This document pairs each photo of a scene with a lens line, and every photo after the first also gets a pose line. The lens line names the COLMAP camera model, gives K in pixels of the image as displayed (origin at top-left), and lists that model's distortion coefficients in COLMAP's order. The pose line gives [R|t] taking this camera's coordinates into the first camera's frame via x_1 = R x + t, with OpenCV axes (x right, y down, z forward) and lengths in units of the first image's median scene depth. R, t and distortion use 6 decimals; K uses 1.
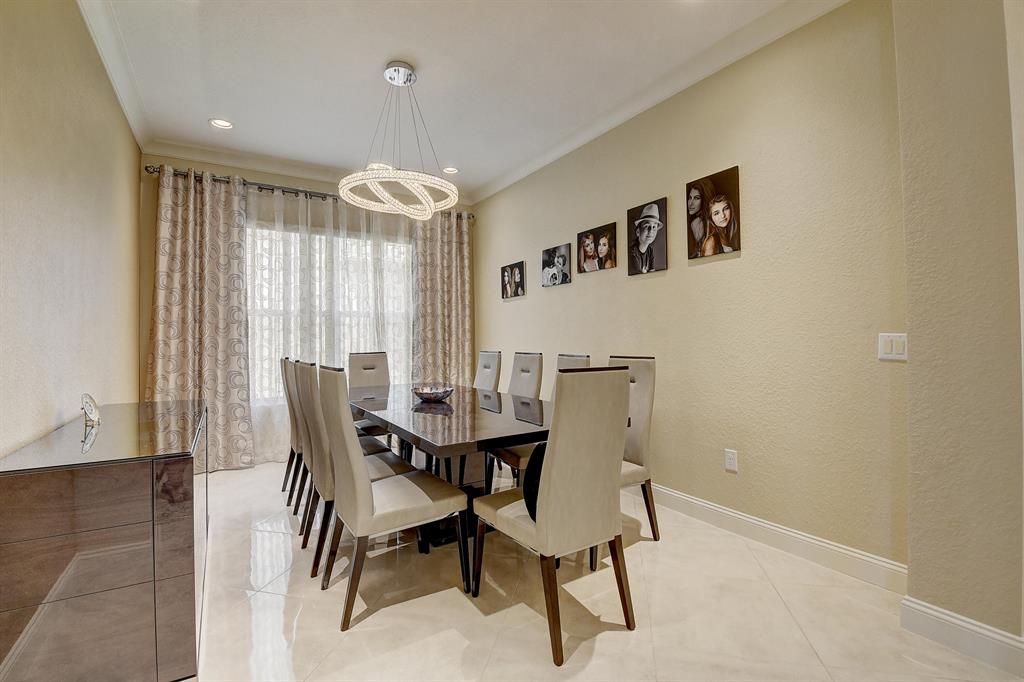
lens RADIAL K [[450.2, 0, 517.4], [0, 450.2, 326.6], [0, 0, 1]] dist [-0.006132, -0.011529]
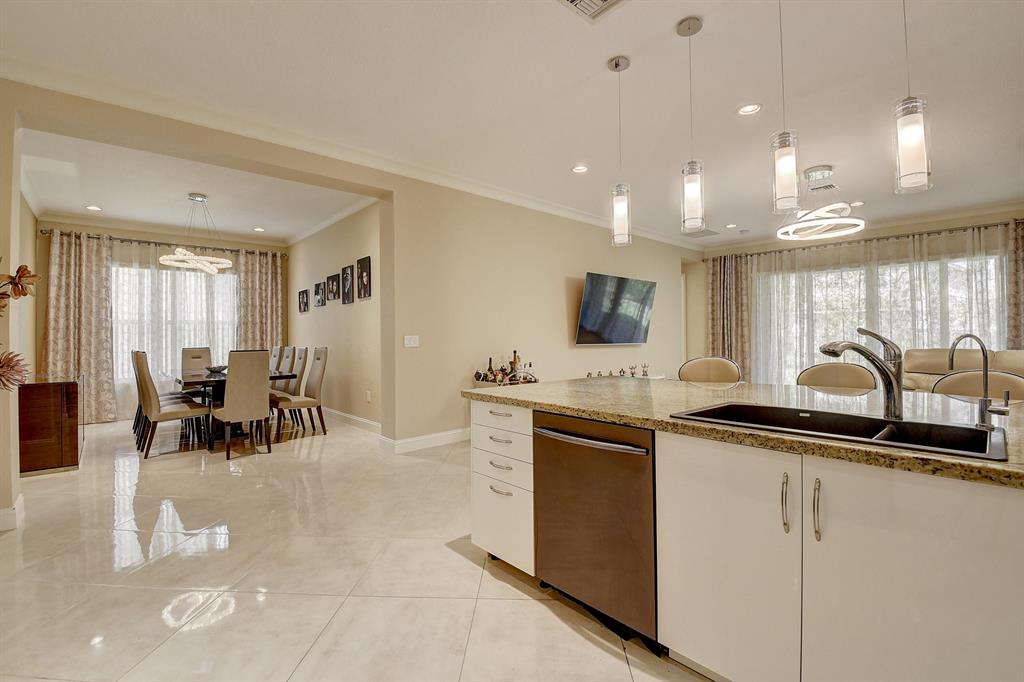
lens RADIAL K [[450.2, 0, 509.2], [0, 450.2, 324.9], [0, 0, 1]] dist [-0.006132, -0.011529]
pose [[0.986849, 0.001652, 0.161638, 0.511657], [-0.001721, 0.999998, 0.000285, -0.025414], [-0.161637, -0.000560, 0.986850, -0.751016]]
